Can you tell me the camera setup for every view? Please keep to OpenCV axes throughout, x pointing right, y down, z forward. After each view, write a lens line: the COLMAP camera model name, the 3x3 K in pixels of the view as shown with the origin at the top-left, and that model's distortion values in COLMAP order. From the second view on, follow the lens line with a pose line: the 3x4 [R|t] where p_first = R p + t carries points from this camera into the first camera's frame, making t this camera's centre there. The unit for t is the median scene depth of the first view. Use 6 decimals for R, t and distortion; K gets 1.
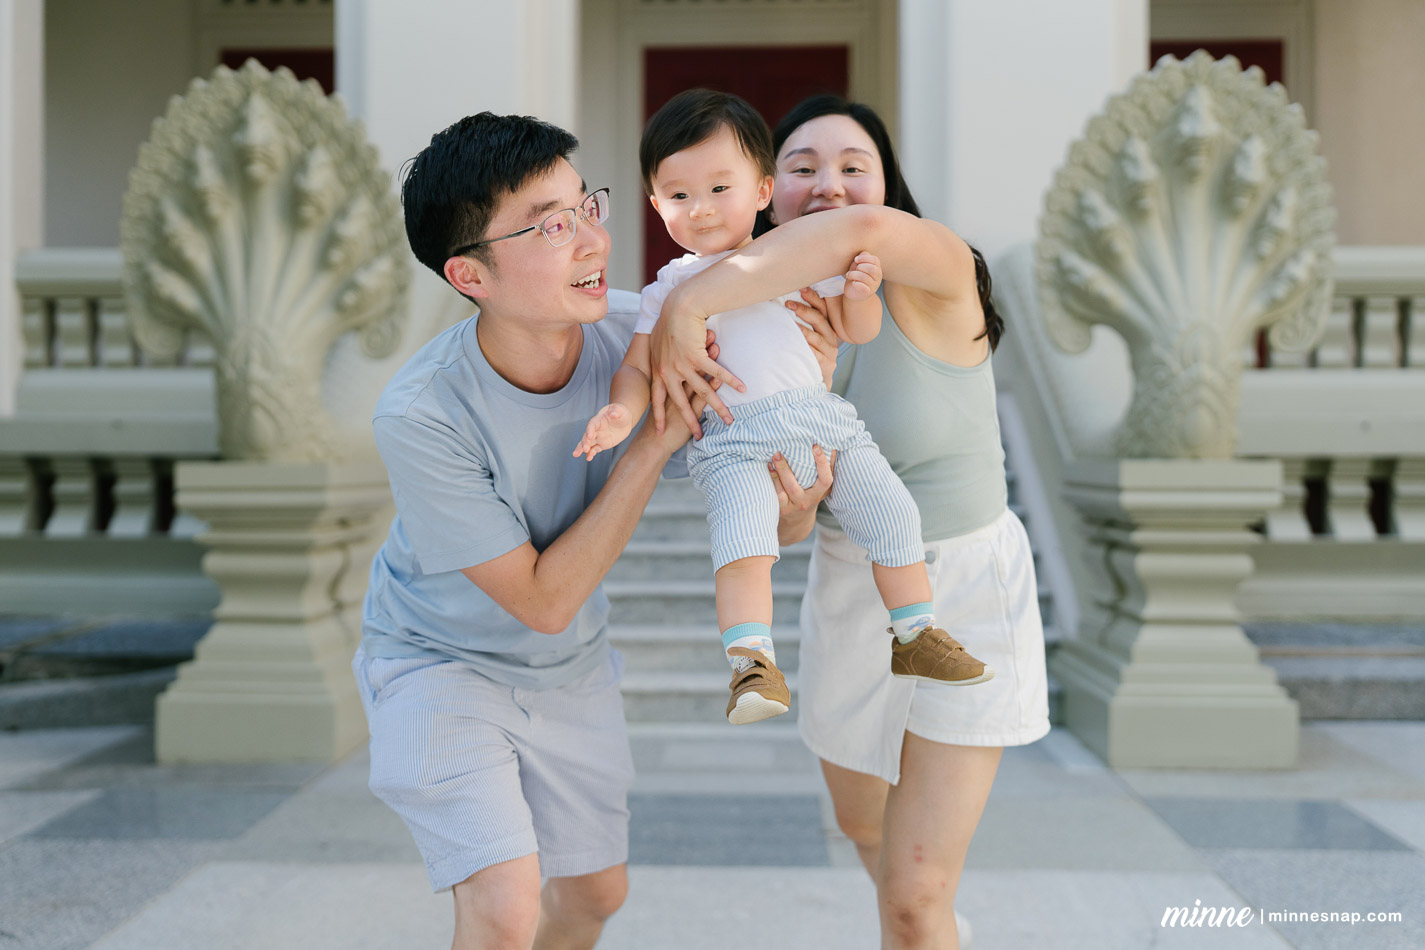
lens RADIAL K [[1540.0, 0, 713.0], [0, 1540.0, 470.9], [0, 0, 1]] dist [0.008027, 0.010584]
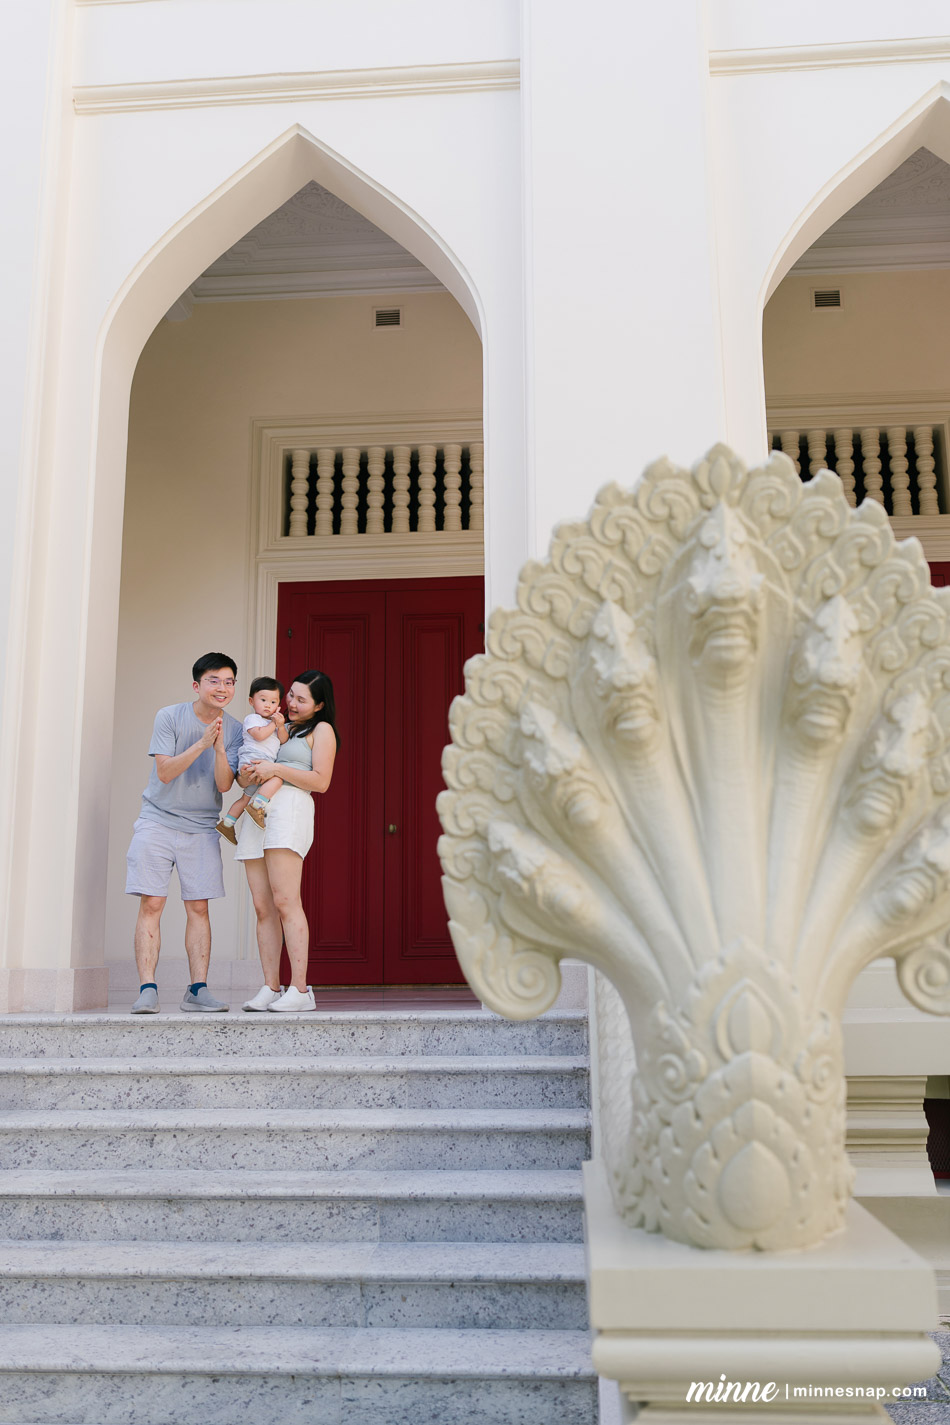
lens RADIAL K [[1290.5, 0, 475.0], [0, 1290.5, 712.5], [0, 0, 1]] dist [-0.008557, 0.007512]
pose [[0.999333, -0.016097, -0.032776, 0.237109], [0.009373, 0.980597, -0.195808, -0.091898], [0.035292, 0.195370, 0.980094, 0.562104]]
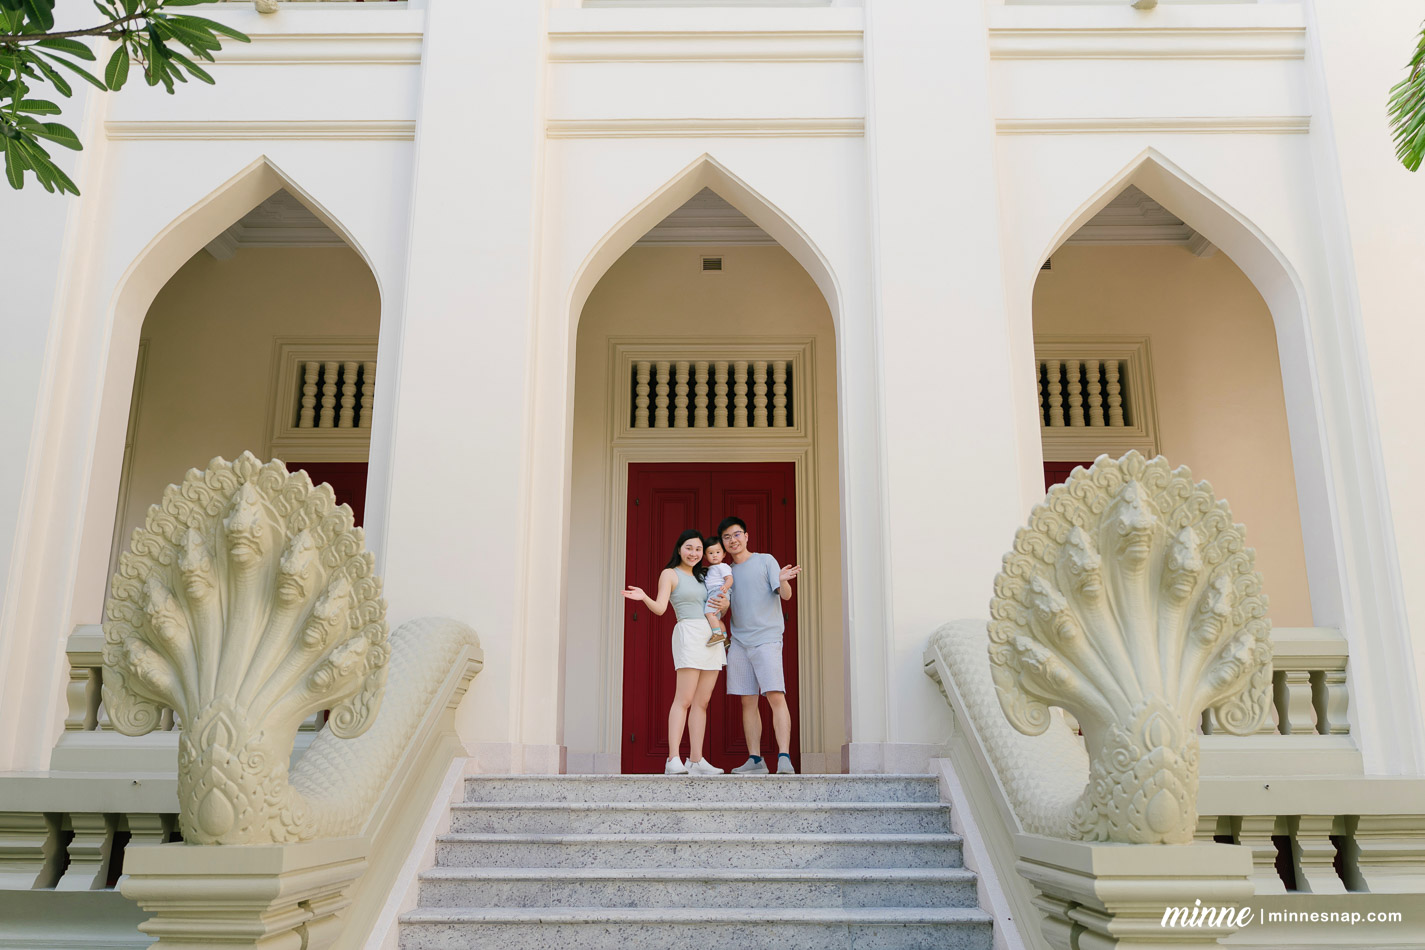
lens RADIAL K [[1166.8, 0, 716.9], [0, 1166.8, 486.7], [0, 0, 1]] dist [-0.009727, -0.001742]
pose [[0.999649, 0.007450, 0.025439, 0.004121], [-0.000697, 0.966757, -0.255698, -0.037015], [-0.026498, 0.255590, 0.966422, 0.218162]]
